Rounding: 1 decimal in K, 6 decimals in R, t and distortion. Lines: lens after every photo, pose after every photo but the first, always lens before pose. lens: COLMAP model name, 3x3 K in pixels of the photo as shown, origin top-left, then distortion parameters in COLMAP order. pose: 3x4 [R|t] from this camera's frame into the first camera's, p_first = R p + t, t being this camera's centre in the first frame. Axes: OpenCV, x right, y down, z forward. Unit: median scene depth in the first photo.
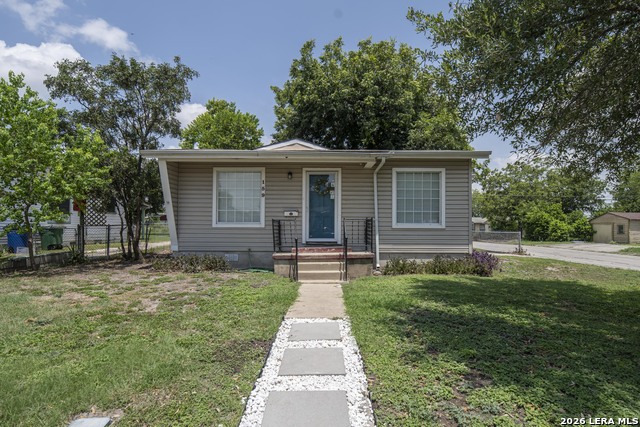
lens RADIAL K [[325.3, 0, 319.0], [0, 325.3, 217.4], [0, 0, 1]] dist [-0.003429, -0.000525]
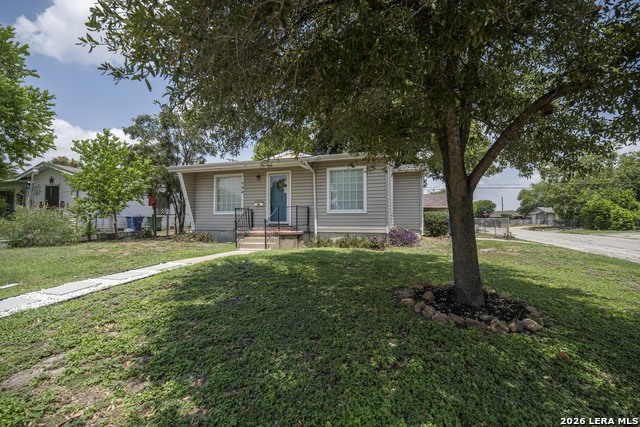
lens RADIAL K [[278.4, 0, 322.6], [0, 278.4, 209.9], [0, 0, 1]] dist [-0.008465, -0.000818]
pose [[0.954253, -0.016067, -0.298567, 0.543133], [0.014991, 0.999870, -0.005894, 0.024313], [0.298623, 0.001149, 0.954370, -0.080766]]
